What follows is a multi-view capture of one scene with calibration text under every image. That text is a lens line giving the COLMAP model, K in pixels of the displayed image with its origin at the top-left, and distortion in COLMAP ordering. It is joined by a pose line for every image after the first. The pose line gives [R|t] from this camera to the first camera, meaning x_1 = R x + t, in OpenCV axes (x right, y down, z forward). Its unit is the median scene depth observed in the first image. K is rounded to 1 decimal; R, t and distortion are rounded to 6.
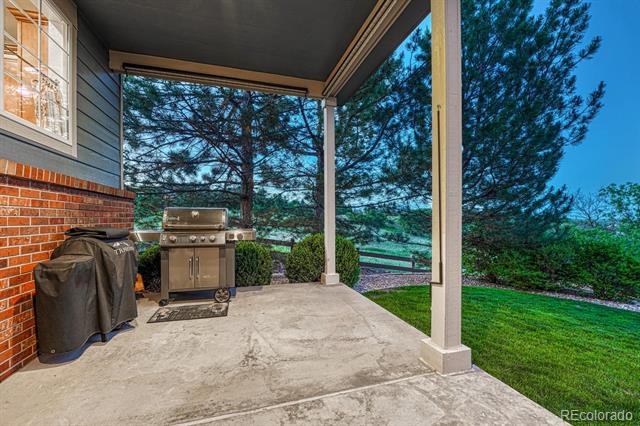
lens RADIAL K [[278.2, 0, 331.9], [0, 278.2, 221.8], [0, 0, 1]] dist [-0.012971, 0.000707]
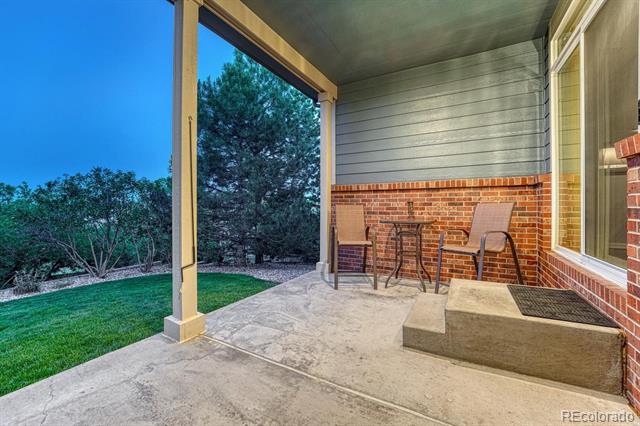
lens RADIAL K [[278.2, 0, 319.6], [0, 278.2, 209.6], [0, 0, 1]] dist [-0.012971, 0.000707]
pose [[-0.694406, -0.004329, 0.719570, -0.939972], [0.008398, 0.999865, 0.014120, -0.028865], [-0.719534, 0.015848, -0.694276, 1.568092]]
